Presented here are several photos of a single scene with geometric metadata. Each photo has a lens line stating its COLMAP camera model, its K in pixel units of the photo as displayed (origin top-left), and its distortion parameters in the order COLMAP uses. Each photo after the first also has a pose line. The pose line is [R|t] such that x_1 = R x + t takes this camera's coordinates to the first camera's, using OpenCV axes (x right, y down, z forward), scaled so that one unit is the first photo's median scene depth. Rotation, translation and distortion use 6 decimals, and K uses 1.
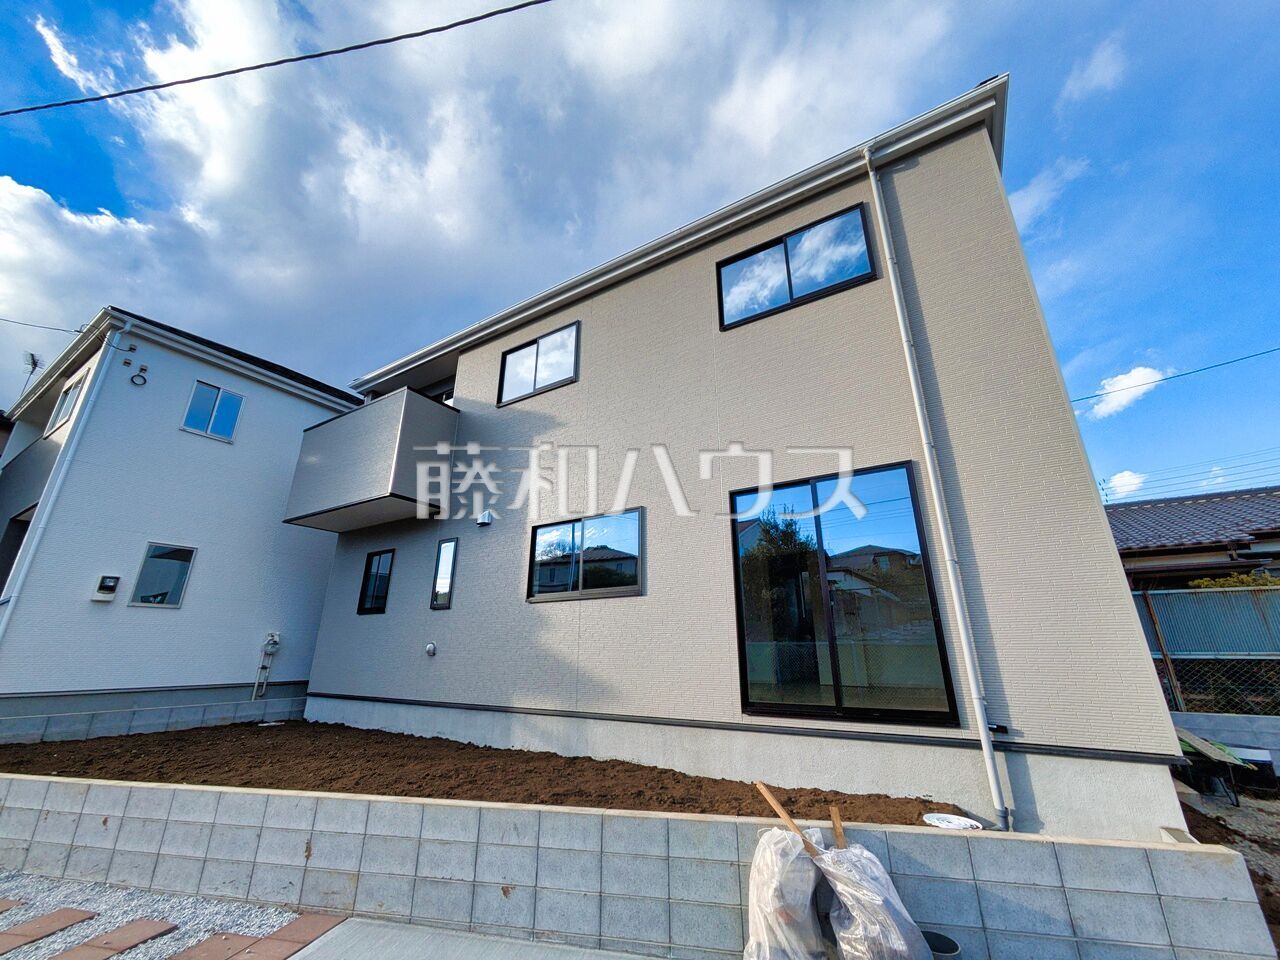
lens RADIAL K [[498.4, 0, 640.0], [0, 498.4, 480.0], [0, 0, 1]] dist [0.000268, 0.000038]
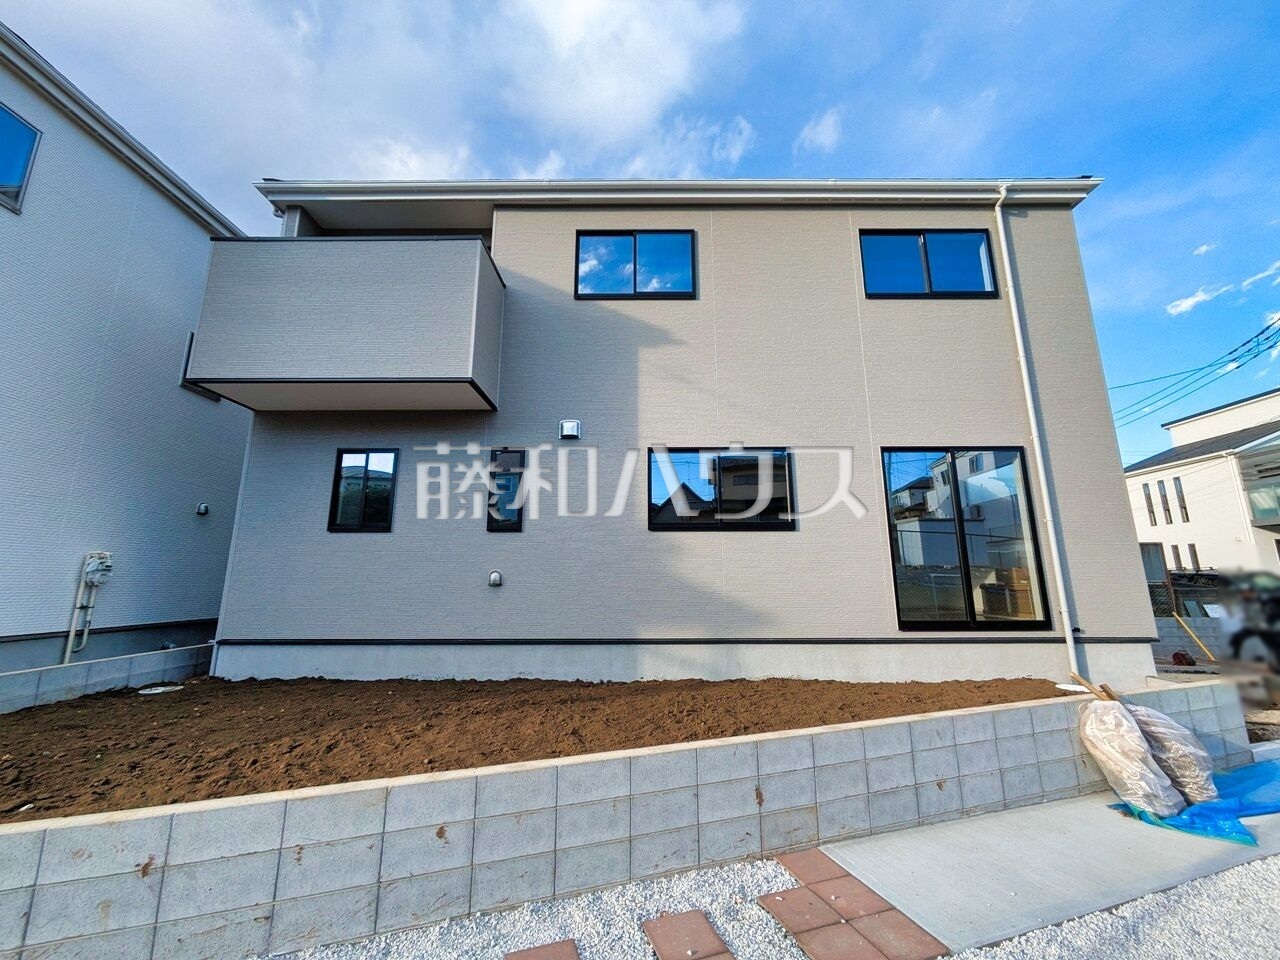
lens RADIAL K [[504.6, 0, 639.9], [0, 504.6, 476.2], [0, 0, 1]] dist [0.000051, 0.000342]
pose [[0.854694, 0.104843, 0.508434, -1.031244], [-0.169013, 0.982233, 0.081572, 0.103422], [-0.490849, -0.155651, 0.857228, 0.311580]]
